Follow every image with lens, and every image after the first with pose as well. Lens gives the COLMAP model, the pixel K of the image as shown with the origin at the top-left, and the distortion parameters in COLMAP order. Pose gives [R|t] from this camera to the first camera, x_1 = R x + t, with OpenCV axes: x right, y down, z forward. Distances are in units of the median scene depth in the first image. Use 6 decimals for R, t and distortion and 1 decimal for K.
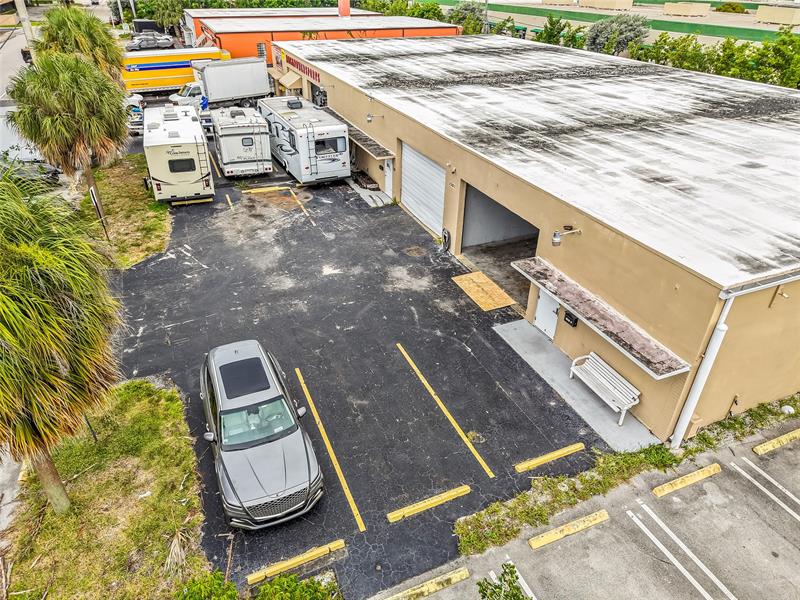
lens RADIAL K [[540.8, 0, 398.9], [0, 540.8, 306.0], [0, 0, 1]] dist [0.009969, -0.000283]
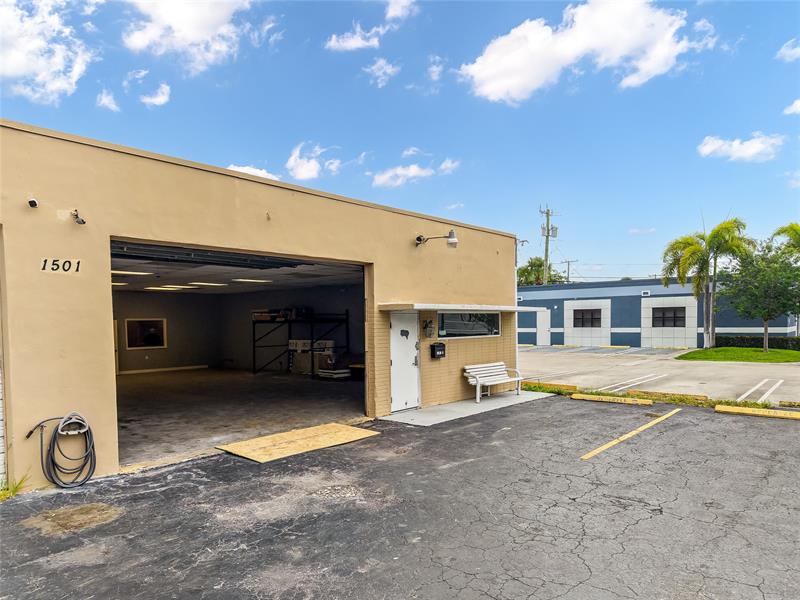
lens RADIAL K [[544.9, 0, 402.1], [0, 544.9, 342.4], [0, 0, 1]] dist [0.003966, -0.001373]
pose [[-0.460590, -0.045203, 0.886461, -0.291921], [0.470257, 0.834595, 0.286896, -0.189055], [-0.752804, 0.549006, -0.363149, 1.026431]]
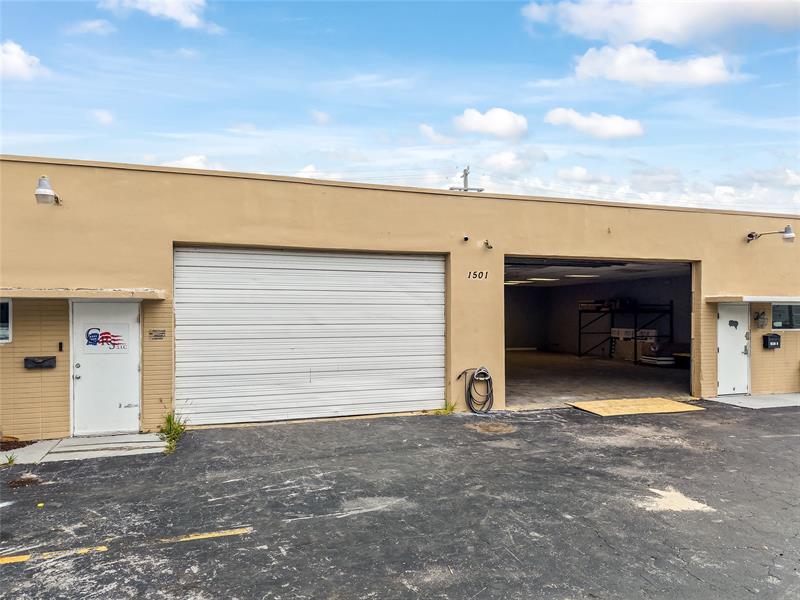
lens RADIAL K [[537.5, 0, 388.2], [0, 537.5, 309.1], [0, 0, 1]] dist [-0.004779, -0.003065]
pose [[0.101468, -0.010922, 0.994779, -0.435813], [0.522303, 0.851628, -0.043925, -0.224806], [-0.846701, 0.524033, 0.092118, 1.080388]]
